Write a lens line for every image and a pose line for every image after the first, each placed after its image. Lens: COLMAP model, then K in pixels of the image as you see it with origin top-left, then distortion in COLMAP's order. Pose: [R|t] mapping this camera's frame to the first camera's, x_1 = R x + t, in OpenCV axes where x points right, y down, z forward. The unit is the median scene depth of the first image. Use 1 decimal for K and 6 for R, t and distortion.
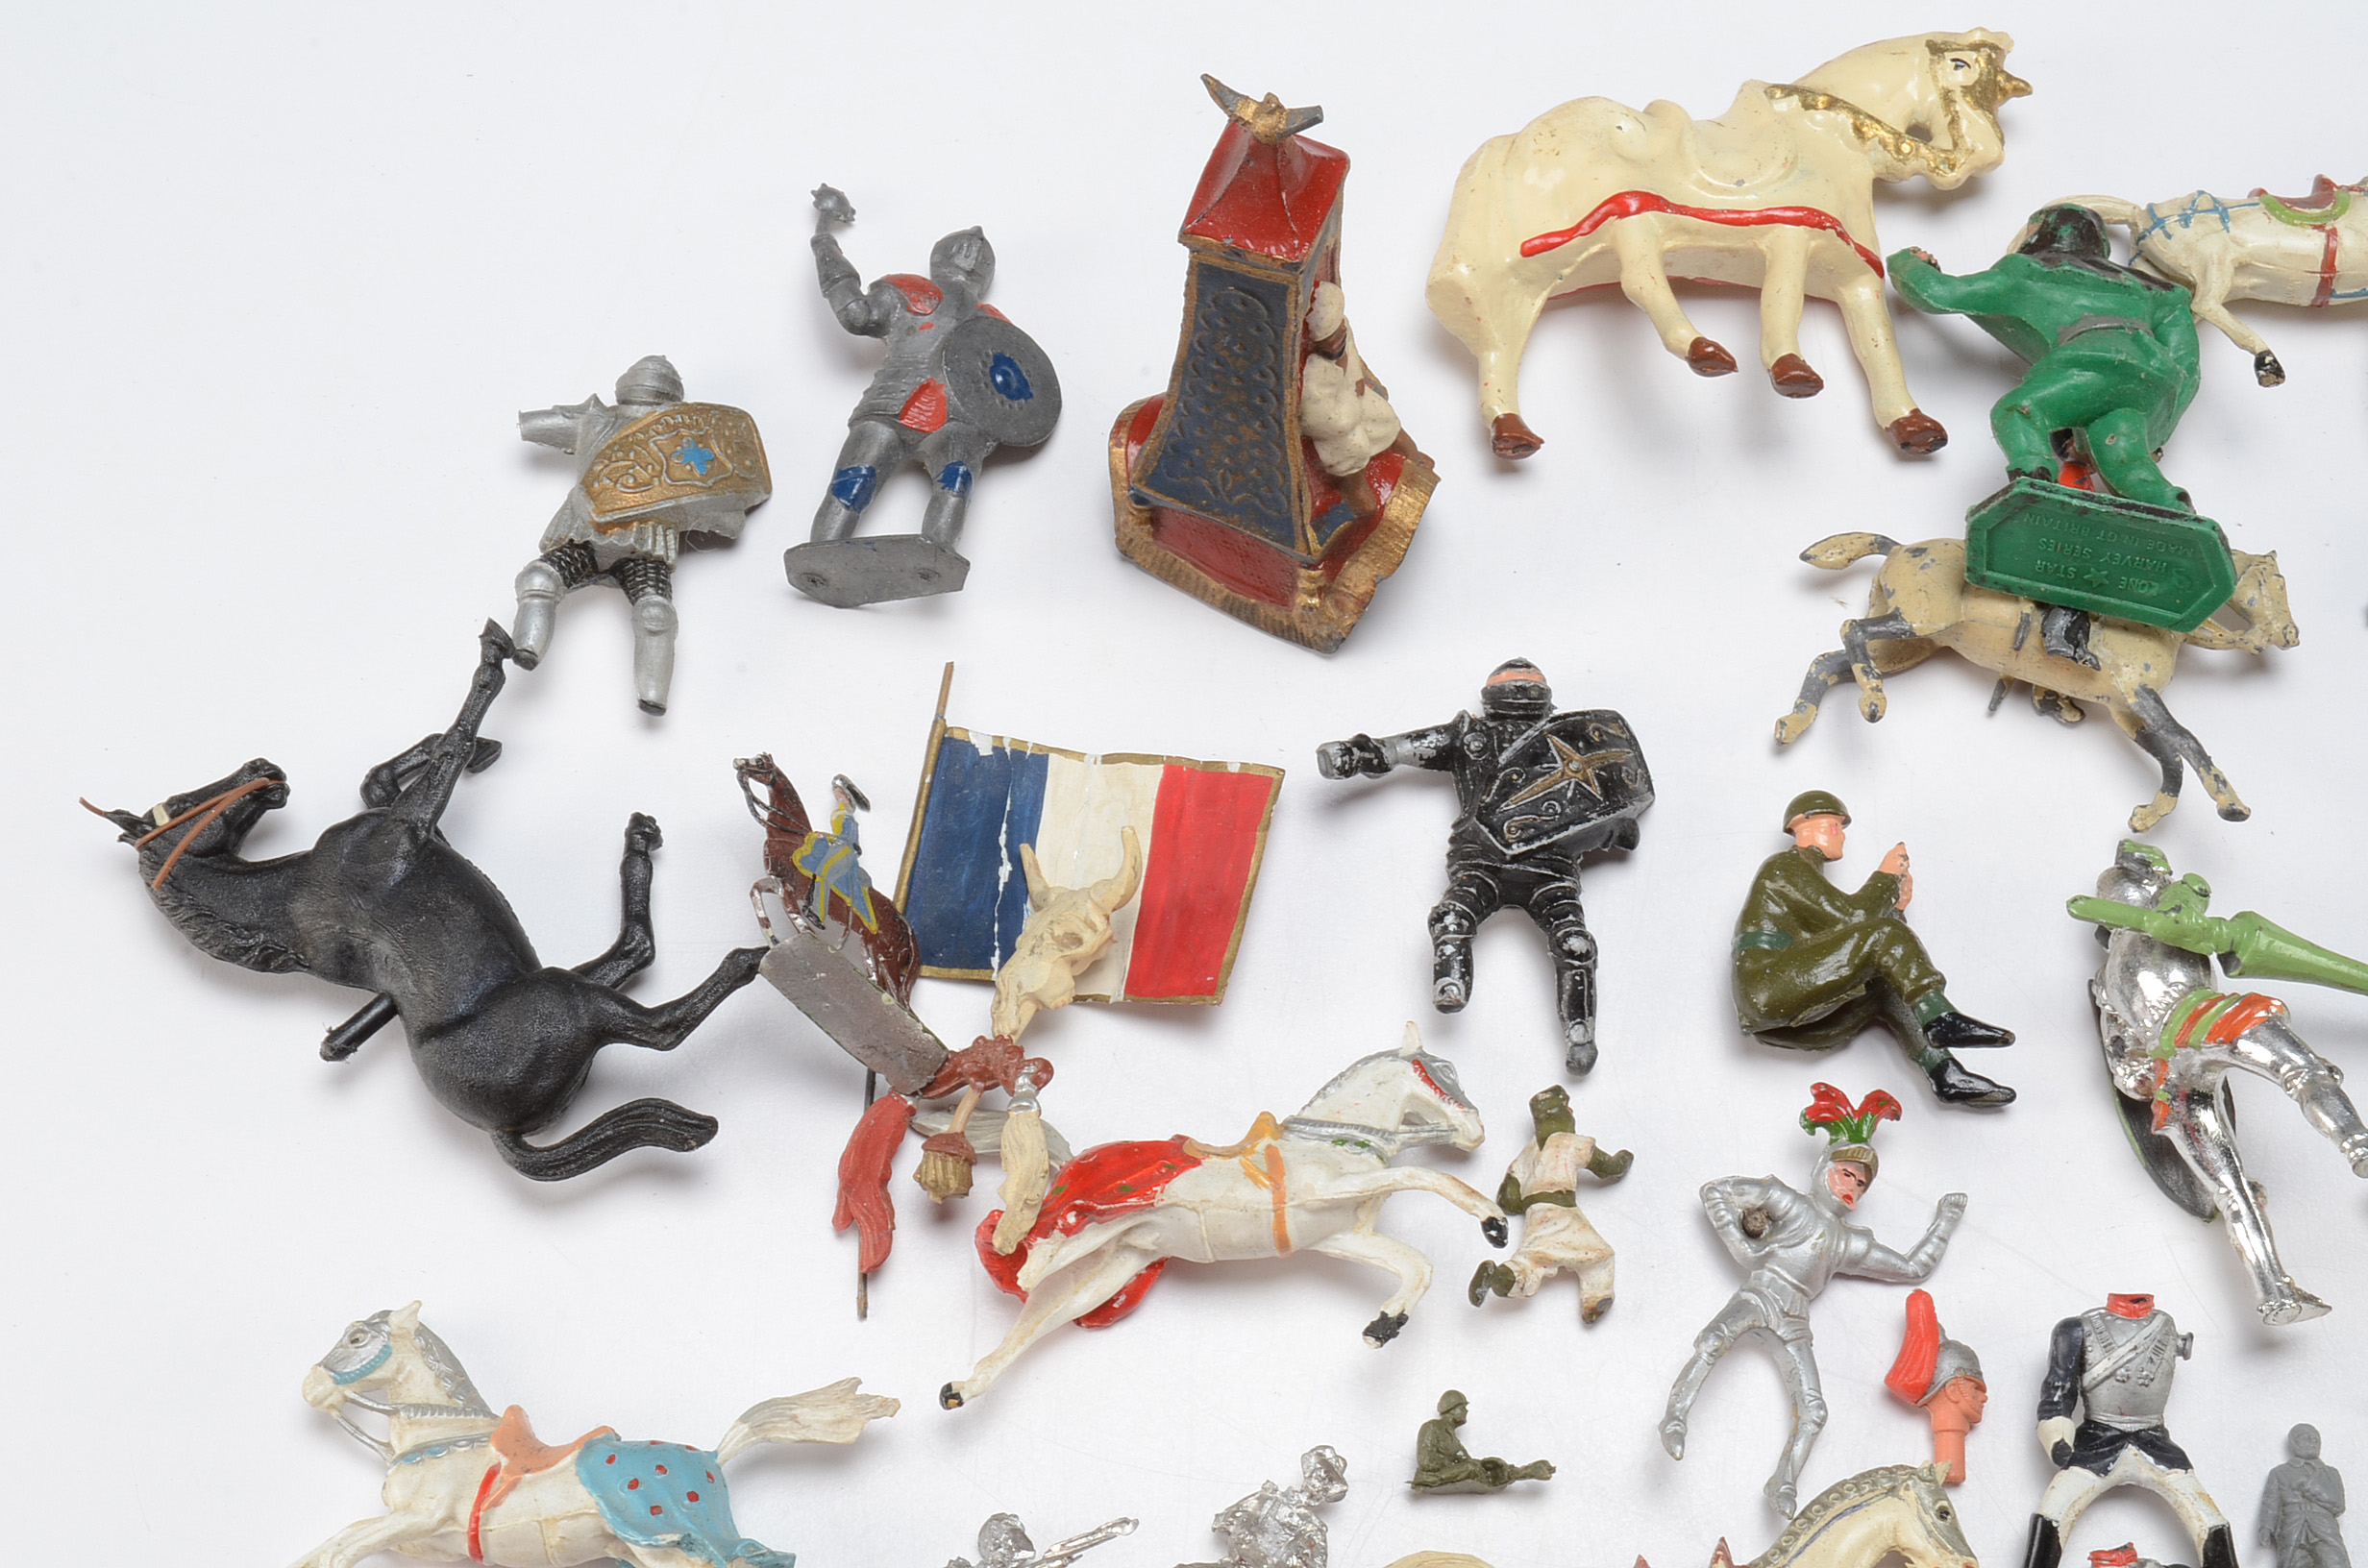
lens RADIAL K [[4231.0, 0, 1184.0], [0, 4231.0, 784.0], [0, 0, 1]] dist [0.006920, 0.127962]
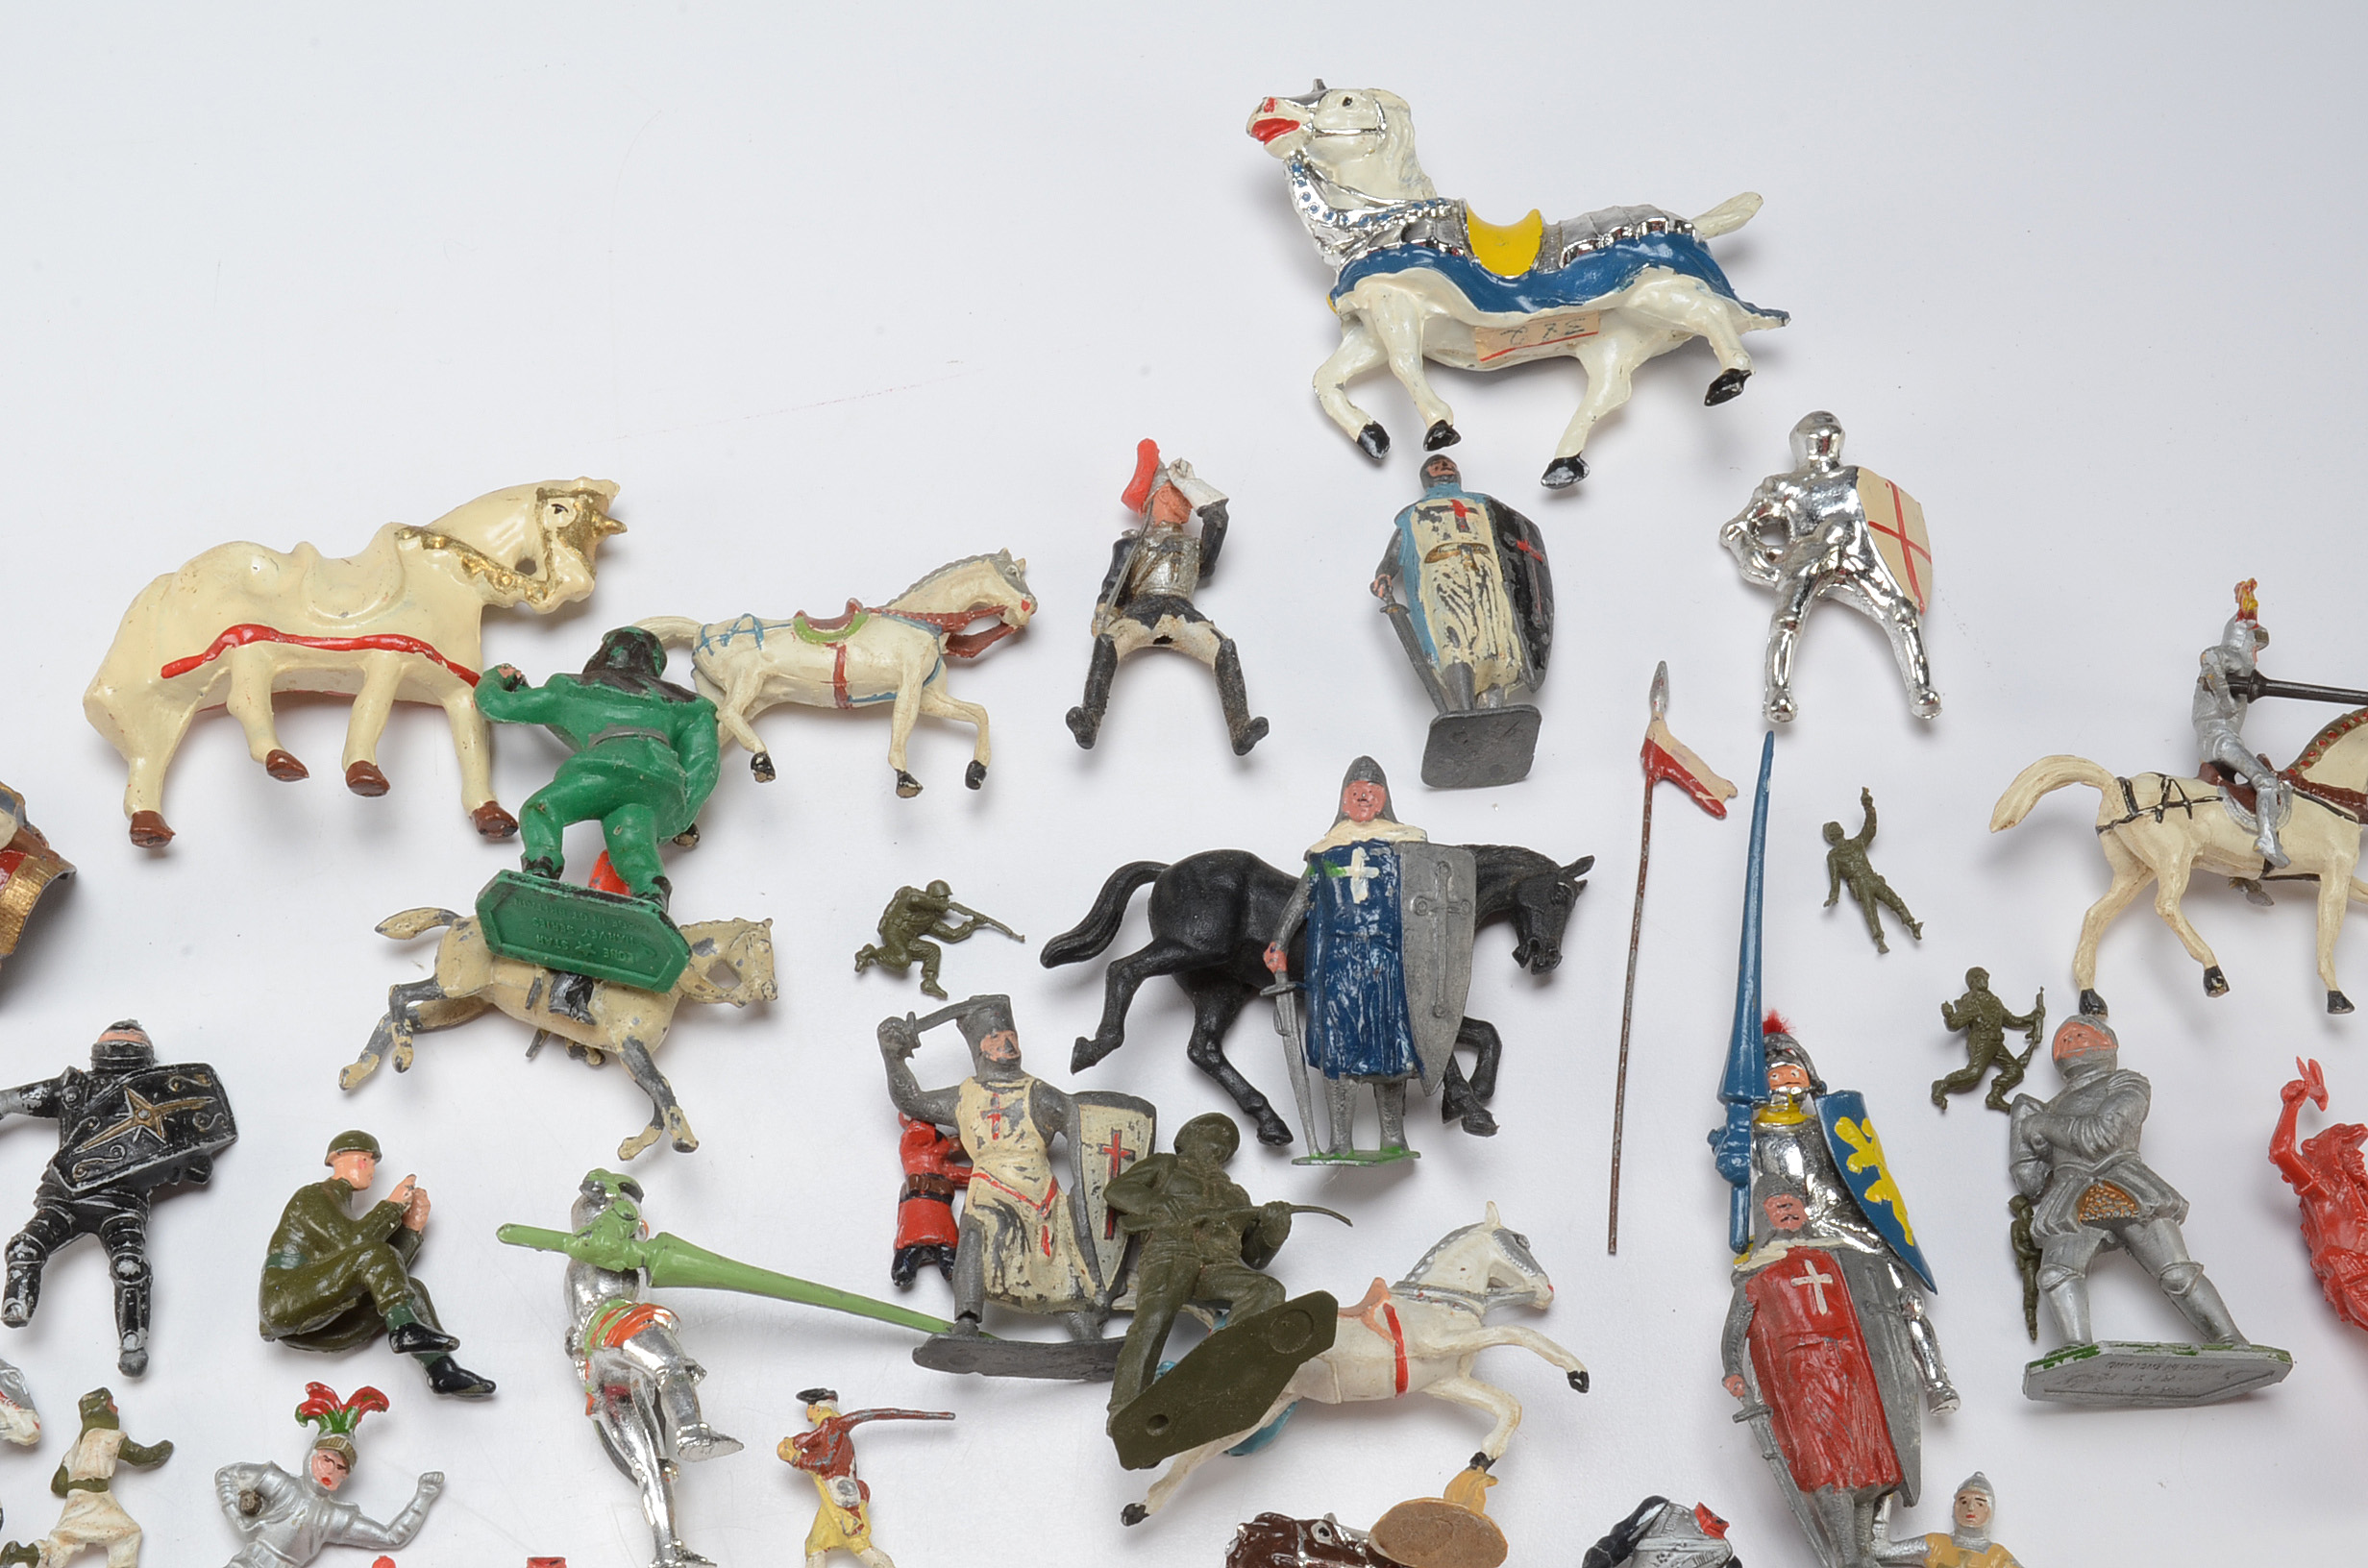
lens RADIAL K [[3778.9, 0, 1184.0], [0, 3778.9, 784.0], [0, 0, 1]] dist [0.002297, -0.019538]
pose [[0.998962, -0.014787, 0.043081, 0.353283], [0.016733, 0.998840, -0.045151, -0.045924], [-0.042364, 0.045825, 0.998051, -0.083234]]
